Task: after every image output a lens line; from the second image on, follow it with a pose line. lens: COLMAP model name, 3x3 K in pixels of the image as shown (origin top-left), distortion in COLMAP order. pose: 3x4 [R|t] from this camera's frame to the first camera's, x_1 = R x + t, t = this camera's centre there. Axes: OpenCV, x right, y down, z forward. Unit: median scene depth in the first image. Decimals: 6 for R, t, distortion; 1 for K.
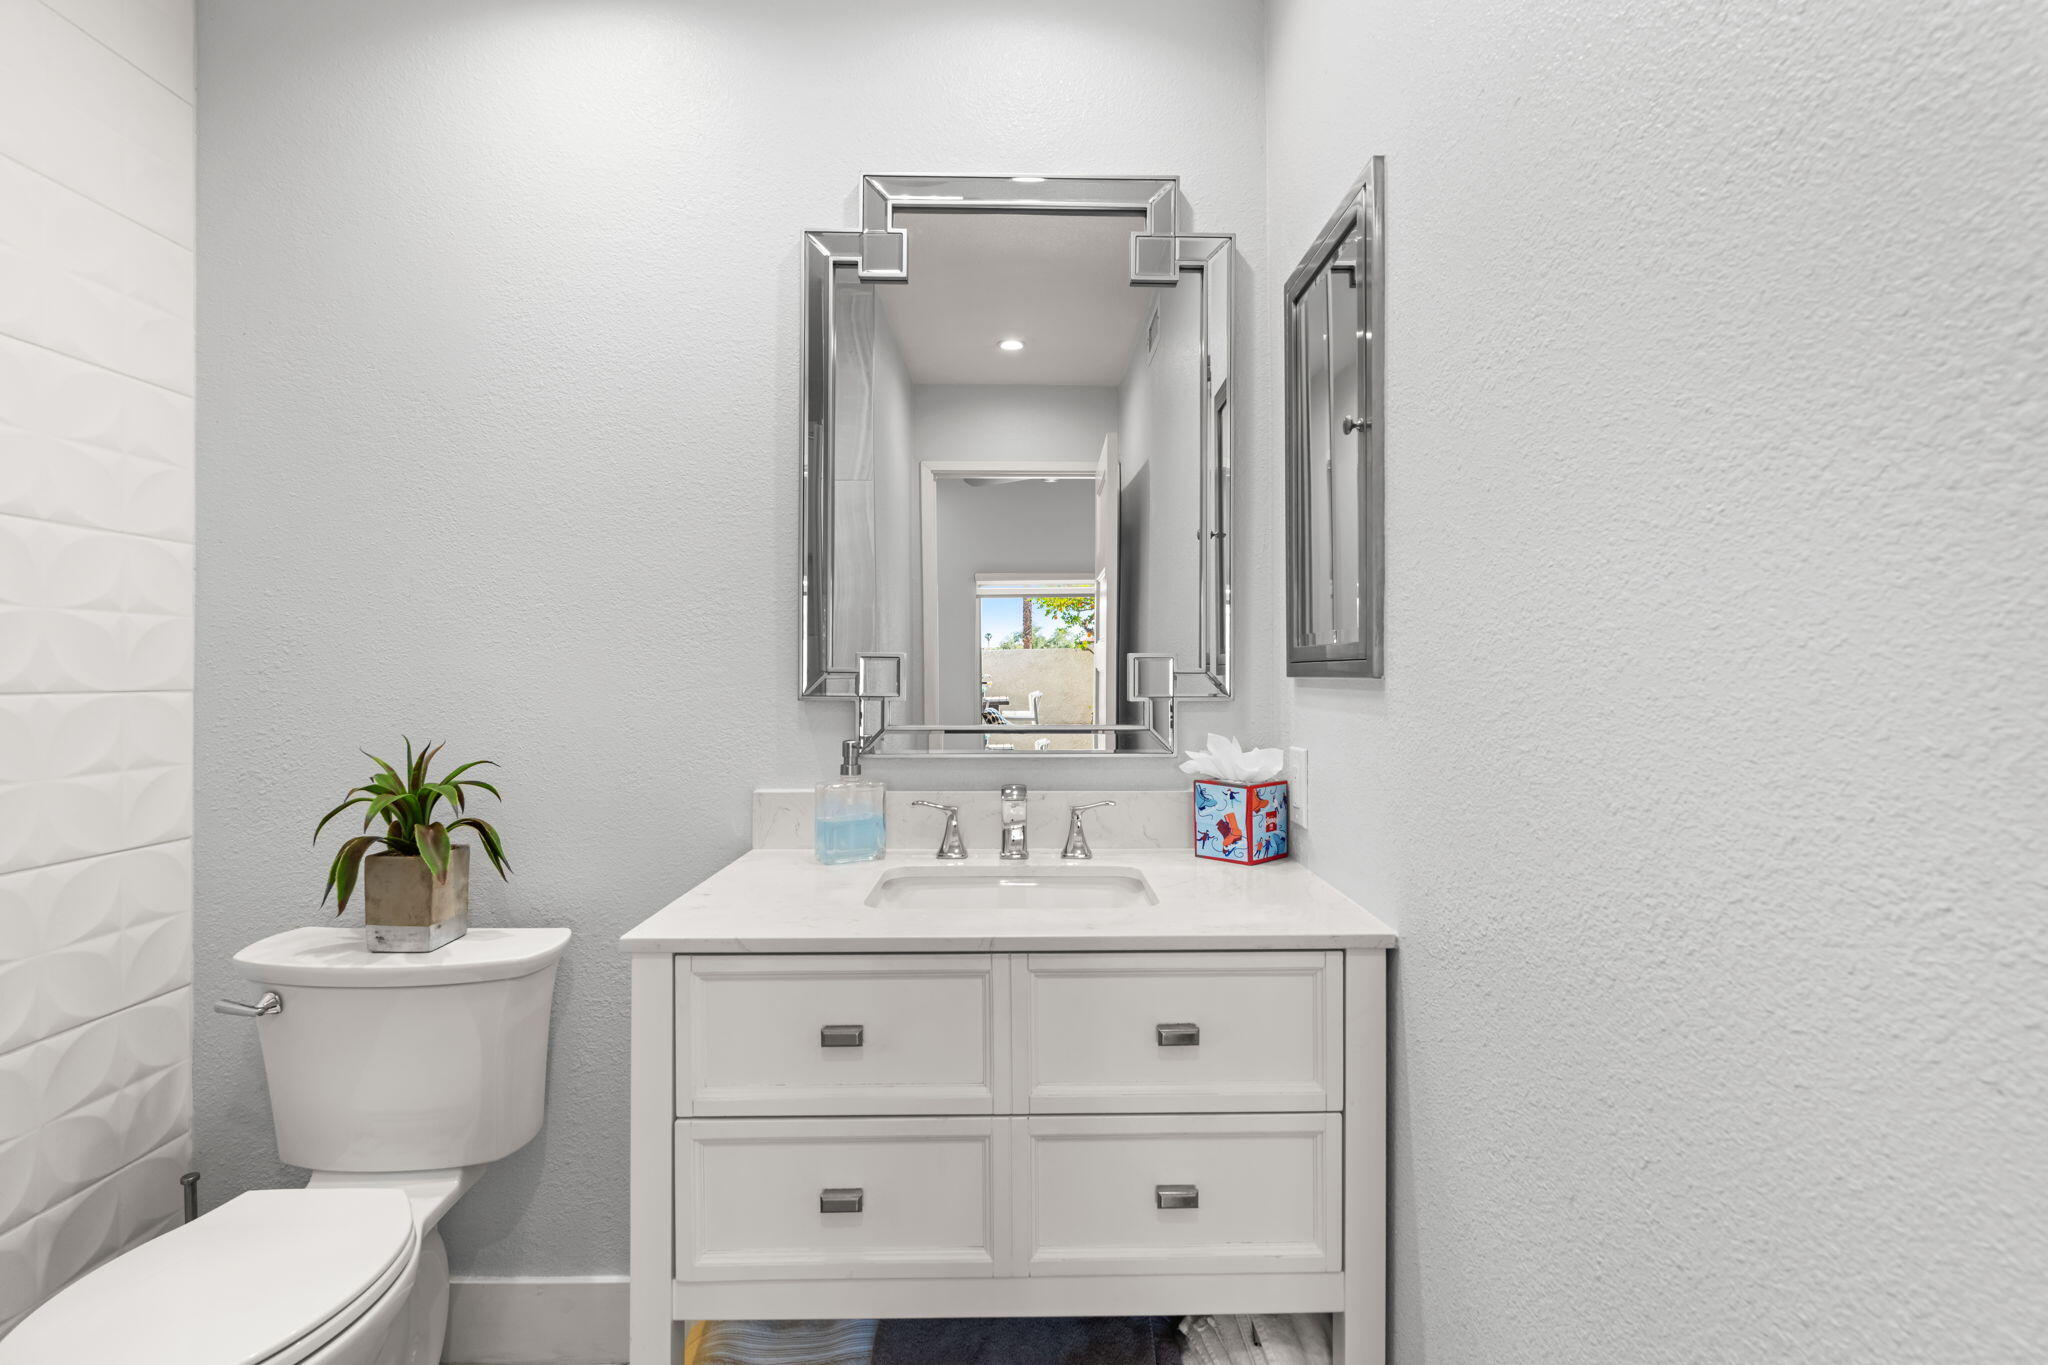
lens RADIAL K [[928.2, 0, 1031.5], [0, 928.2, 698.0], [0, 0, 1]] dist [-0.002279, 0.000496]
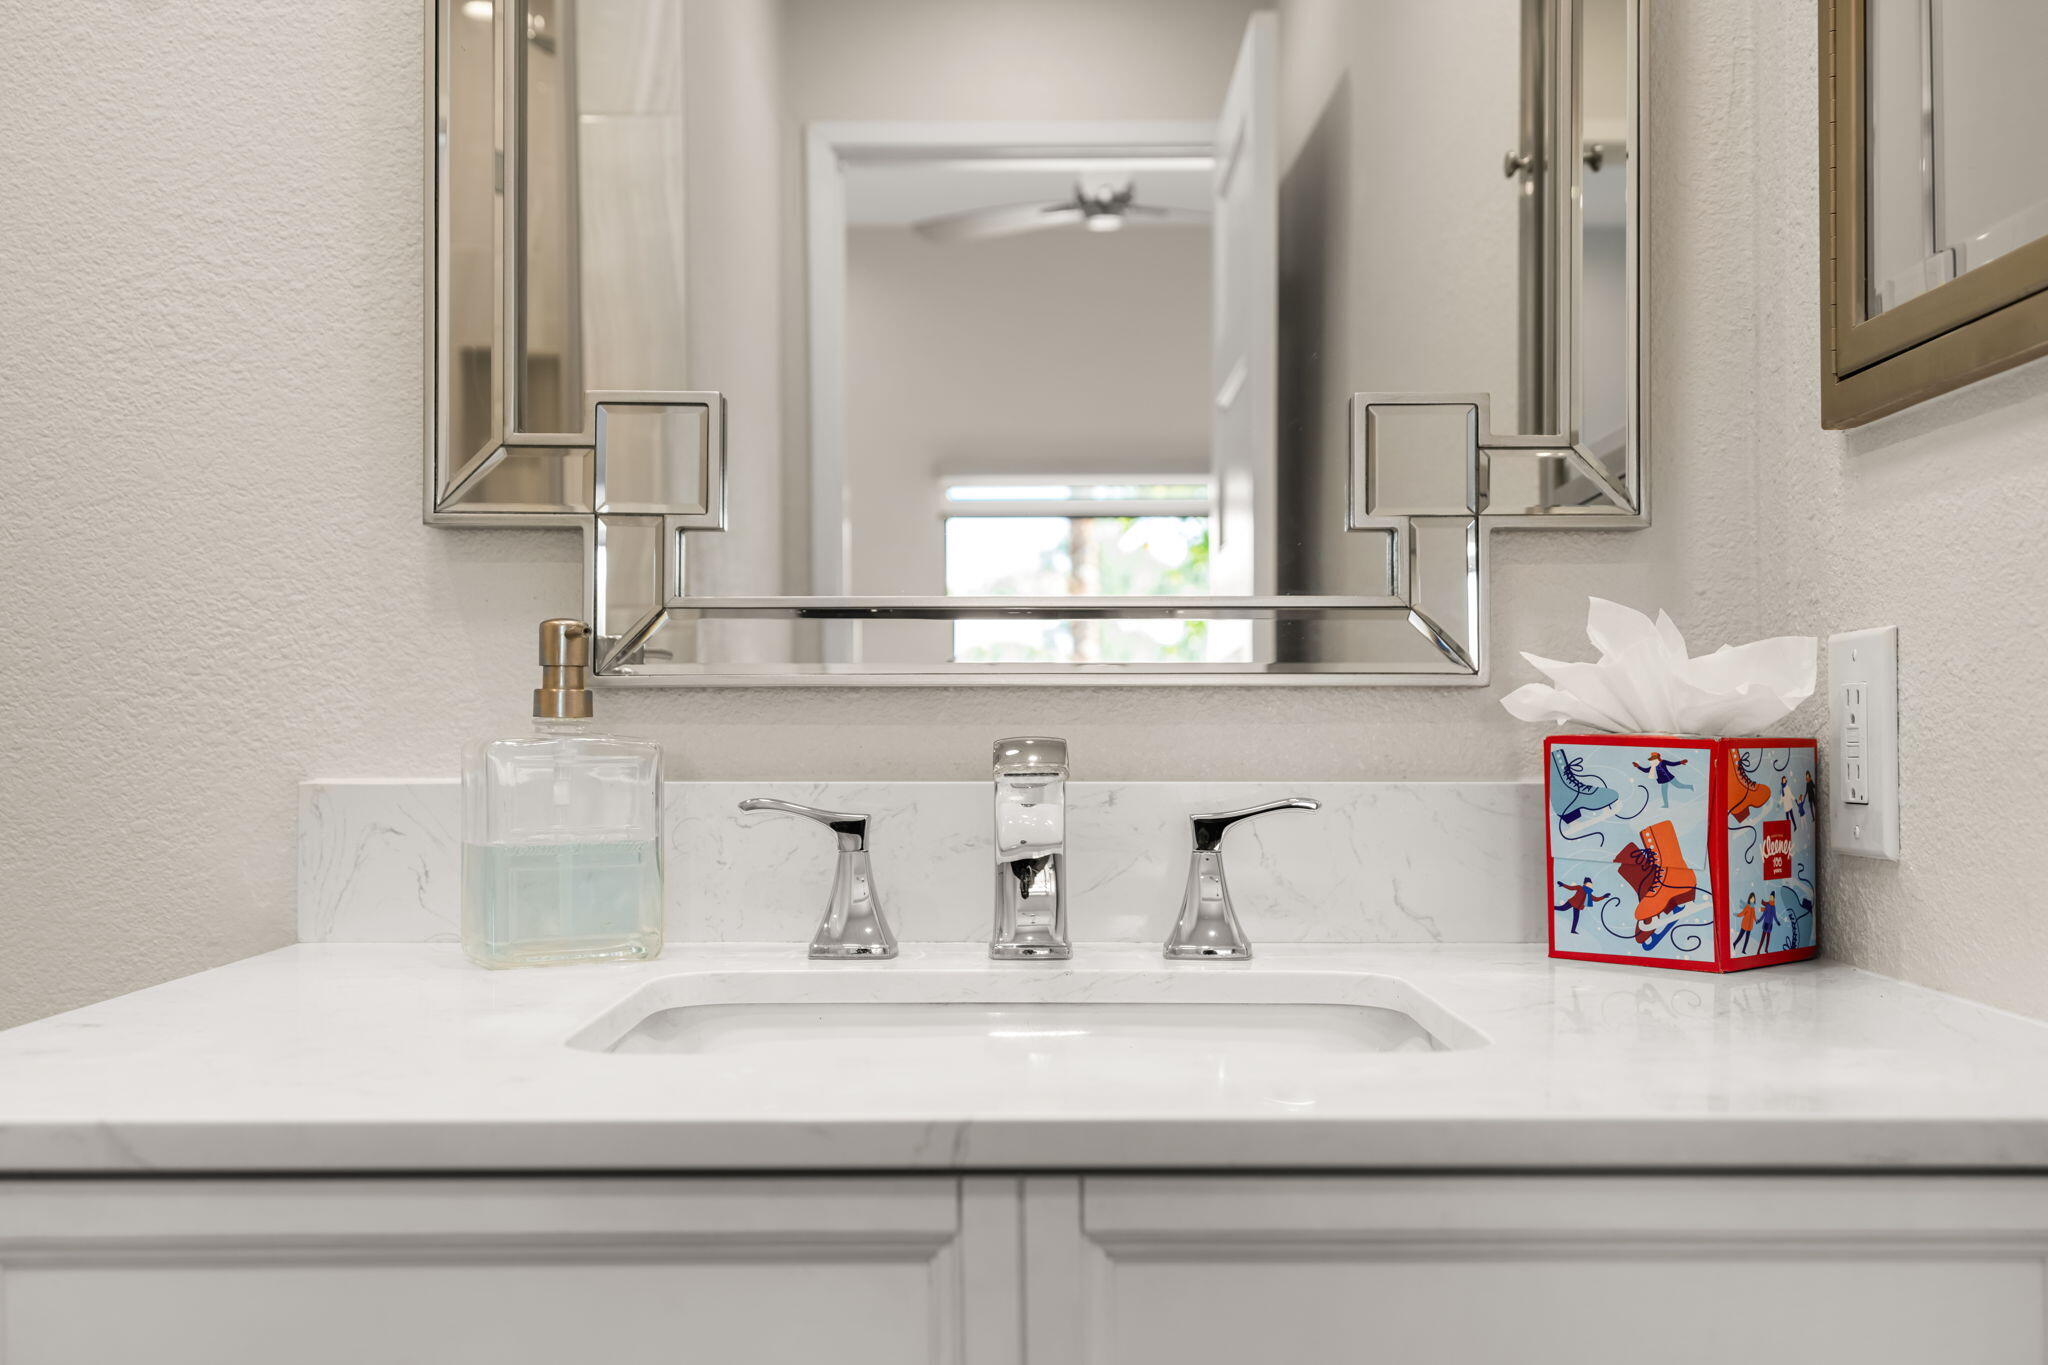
lens RADIAL K [[2017.5, 0, 1025.5], [0, 2017.5, 734.2], [0, 0, 1]] dist [0.013071, 0.008932]
pose [[0.999828, -0.001494, -0.018493, -0.006554], [0.001380, 0.999980, -0.006139, 0.094131], [0.018502, 0.006112, 0.999810, 0.244033]]
